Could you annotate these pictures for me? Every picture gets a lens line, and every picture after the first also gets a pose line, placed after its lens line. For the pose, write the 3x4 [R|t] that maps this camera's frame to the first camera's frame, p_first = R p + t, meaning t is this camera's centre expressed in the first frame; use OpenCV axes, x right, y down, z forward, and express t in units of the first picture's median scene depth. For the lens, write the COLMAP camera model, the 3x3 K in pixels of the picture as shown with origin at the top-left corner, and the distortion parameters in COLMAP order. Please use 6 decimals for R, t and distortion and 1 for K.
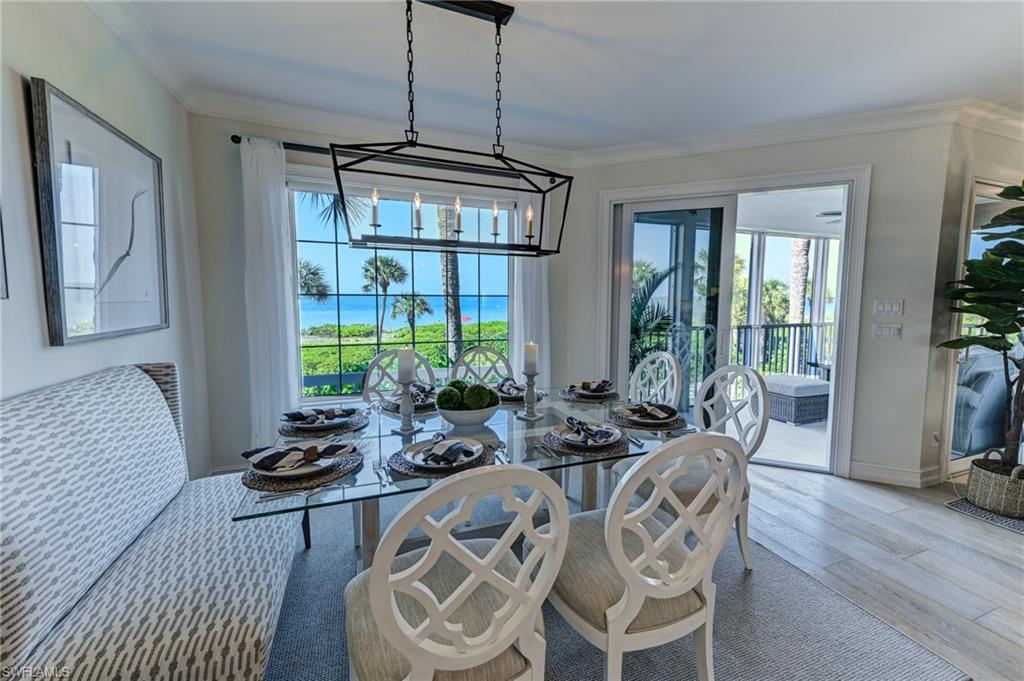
lens RADIAL K [[420.1, 0, 532.7], [0, 420.1, 334.7], [0, 0, 1]] dist [0.014935, 0.000153]
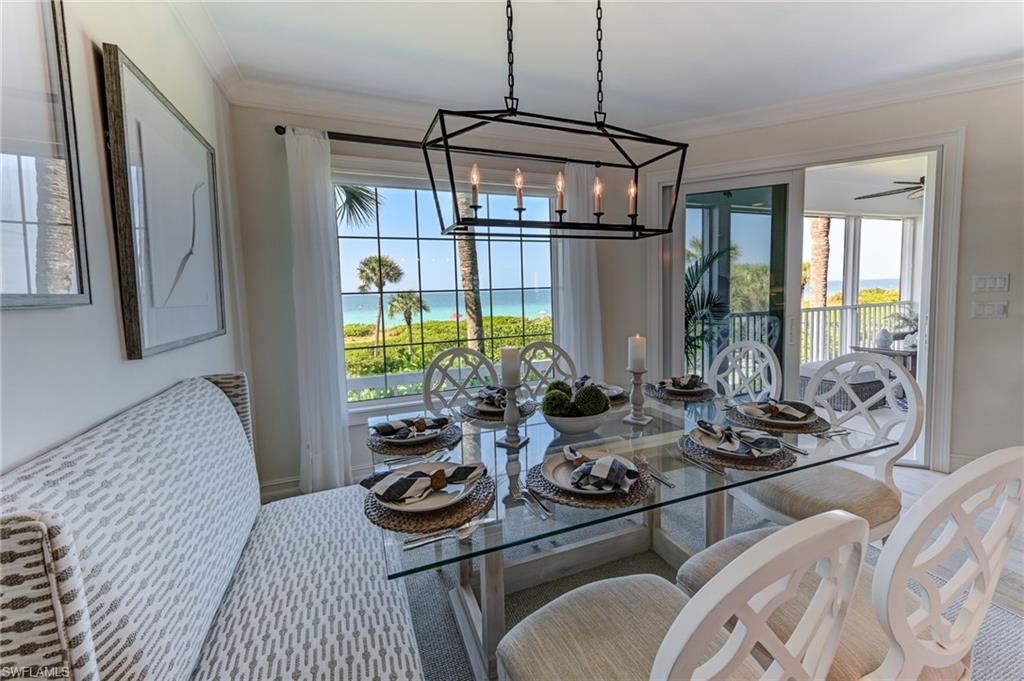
lens RADIAL K [[411.1, 0, 512.5], [0, 411.1, 323.1], [0, 0, 1]] dist [0.013379, 0.000085]
pose [[0.999225, -0.036154, -0.015571, -0.268397], [0.035938, 0.999257, -0.013890, -0.005360], [0.016062, 0.013320, 0.999782, 0.144174]]
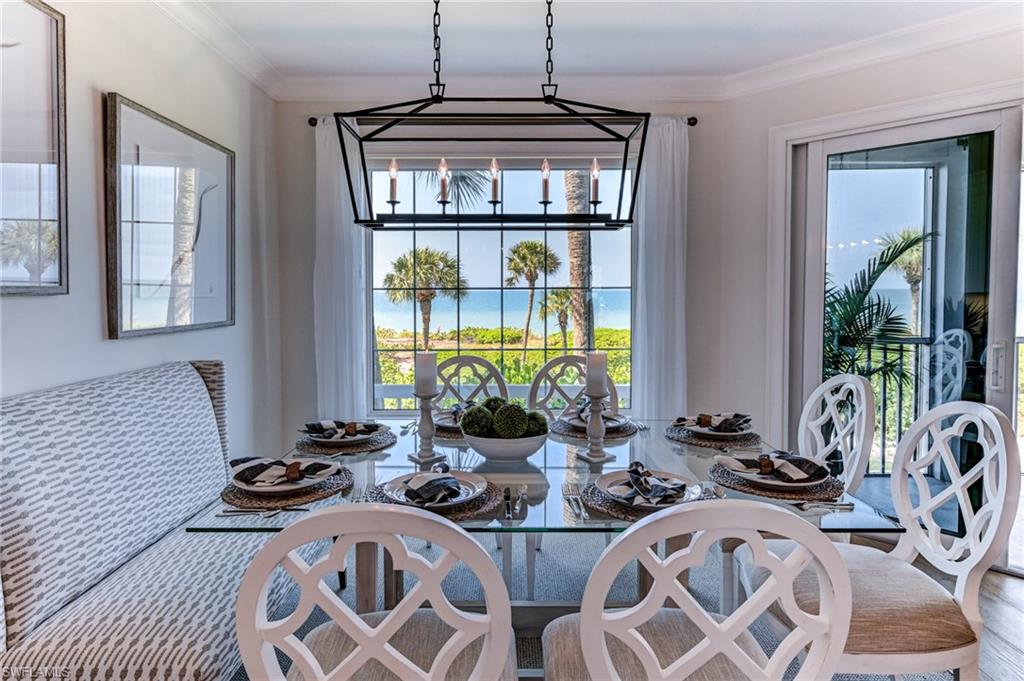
lens RADIAL K [[571.2, 0, 511.1], [0, 571.2, 314.7], [0, 0, 1]] dist [0.000859, -0.000651]
pose [[0.924323, 0.004298, -0.381586, 0.246280], [-0.023716, 0.998651, -0.046198, 0.006360], [0.380873, 0.051752, 0.923178, 0.059782]]
